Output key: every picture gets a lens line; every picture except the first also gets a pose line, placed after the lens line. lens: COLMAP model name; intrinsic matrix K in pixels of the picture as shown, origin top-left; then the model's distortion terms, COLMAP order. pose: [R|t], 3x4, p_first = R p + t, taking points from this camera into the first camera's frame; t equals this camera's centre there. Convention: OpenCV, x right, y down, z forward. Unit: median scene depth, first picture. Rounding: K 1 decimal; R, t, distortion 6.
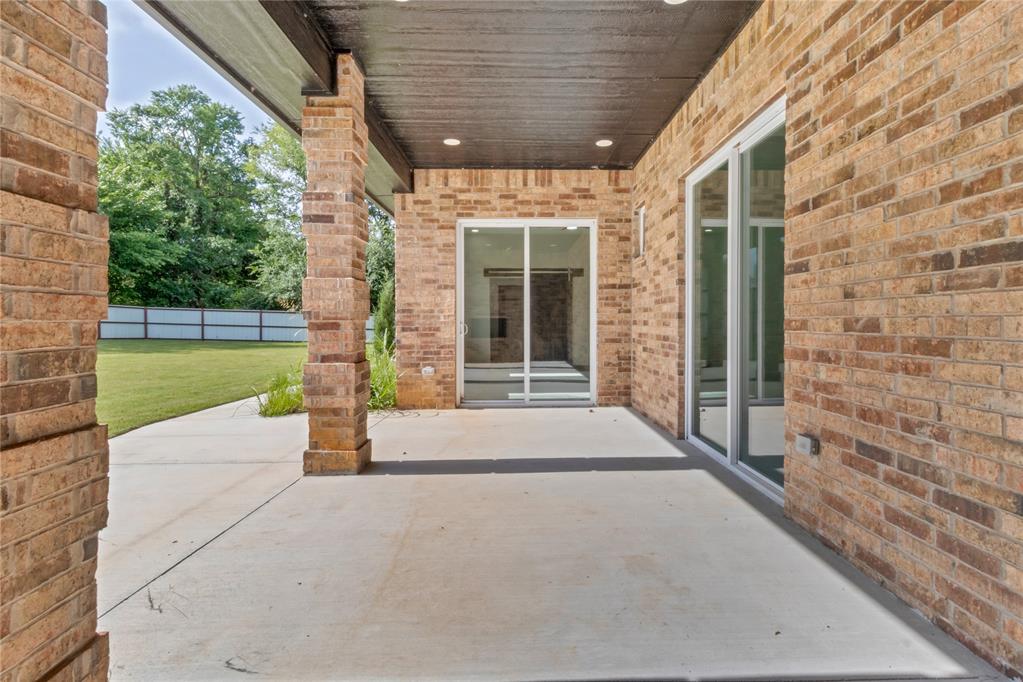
lens RADIAL K [[483.9, 0, 512.0], [0, 483.9, 327.6], [0, 0, 1]] dist [0.000192, 0.000458]
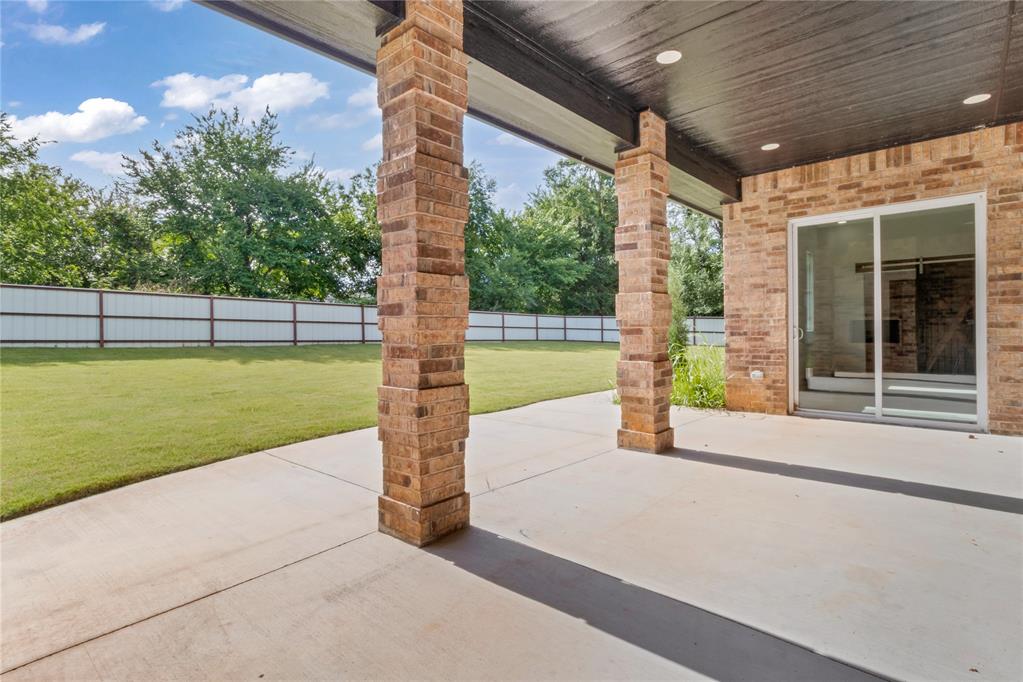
lens RADIAL K [[487.3, 0, 535.1], [0, 487.3, 327.7], [0, 0, 1]] dist [-0.004039, 0.000121]
pose [[0.746155, -0.007801, -0.665727, 0.156975], [0.003221, 0.999962, -0.008107, -0.001997], [0.665765, 0.003905, 0.746151, -0.065287]]
